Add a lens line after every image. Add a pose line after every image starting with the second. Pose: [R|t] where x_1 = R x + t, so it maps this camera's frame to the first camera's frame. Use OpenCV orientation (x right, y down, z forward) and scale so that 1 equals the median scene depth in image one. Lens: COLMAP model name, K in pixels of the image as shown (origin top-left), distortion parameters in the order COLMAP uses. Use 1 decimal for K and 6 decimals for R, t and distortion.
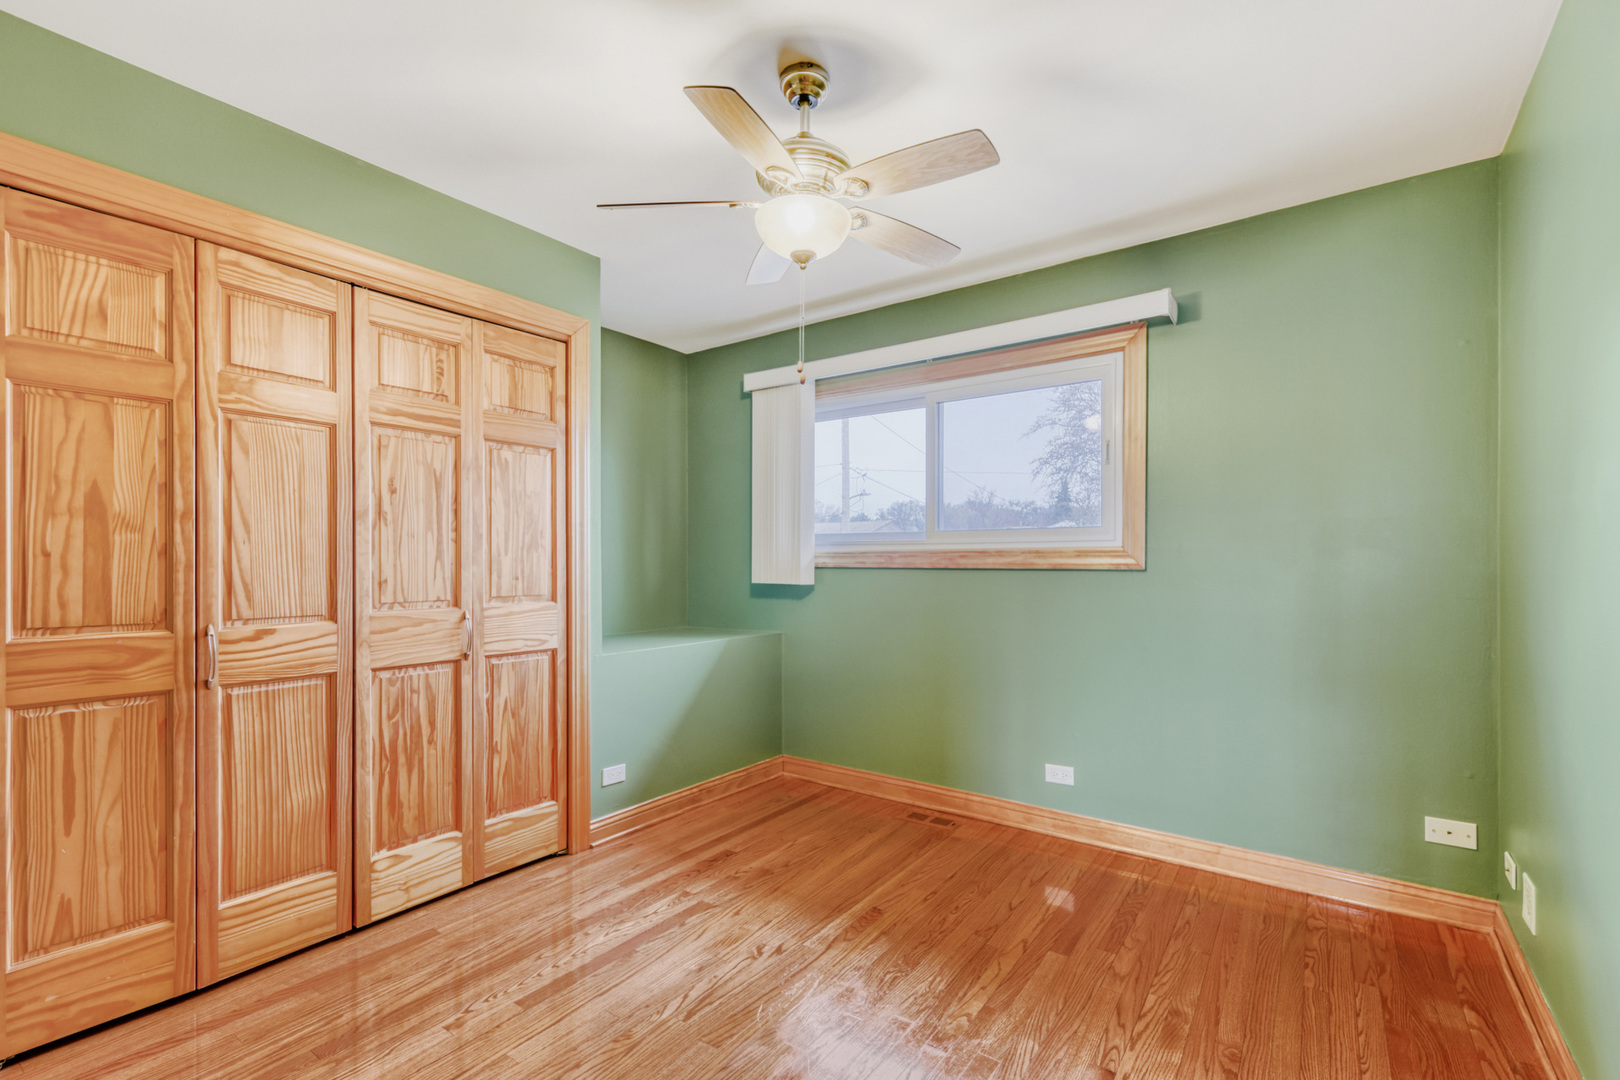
lens RADIAL K [[725.5, 0, 815.2], [0, 725.5, 556.1], [0, 0, 1]] dist [0.008391, -0.002264]
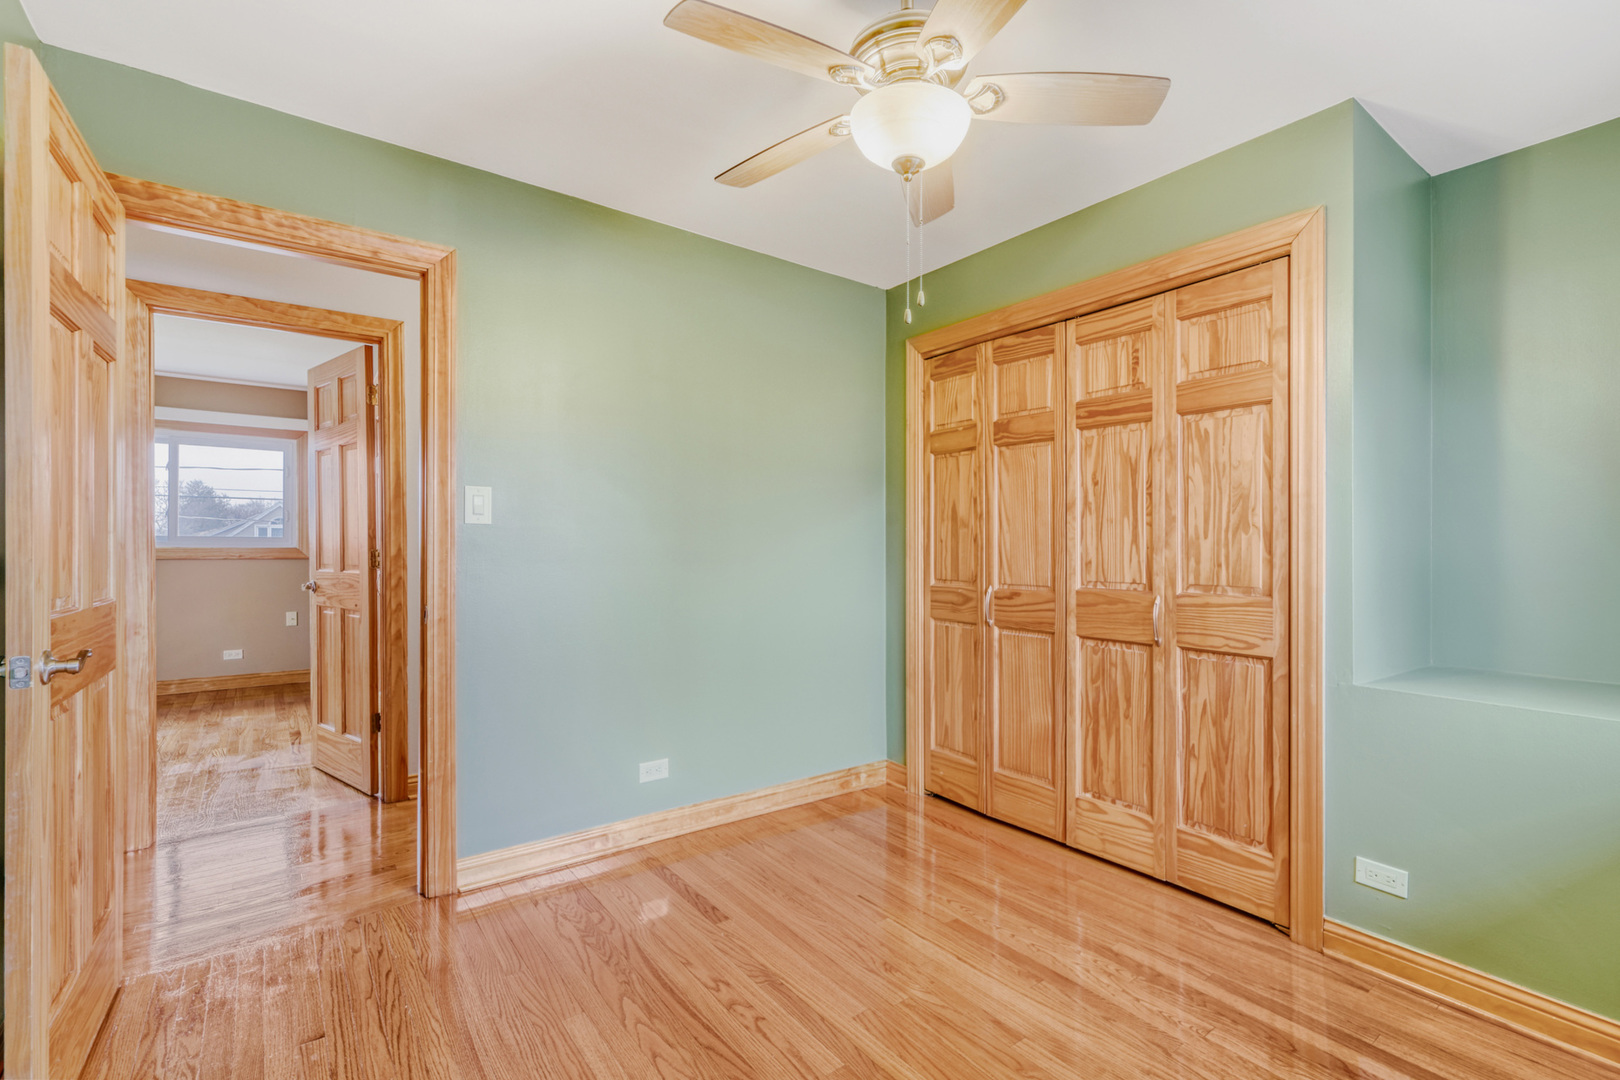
lens RADIAL K [[725.5, 0, 813.9], [0, 725.5, 538.1], [0, 0, 1]] dist [0.008391, -0.002264]
pose [[-0.301493, -0.008807, -0.953428, 0.597865], [0.004497, 0.999933, -0.010659, 0.006098], [0.953458, -0.007501, -0.301433, 0.866886]]
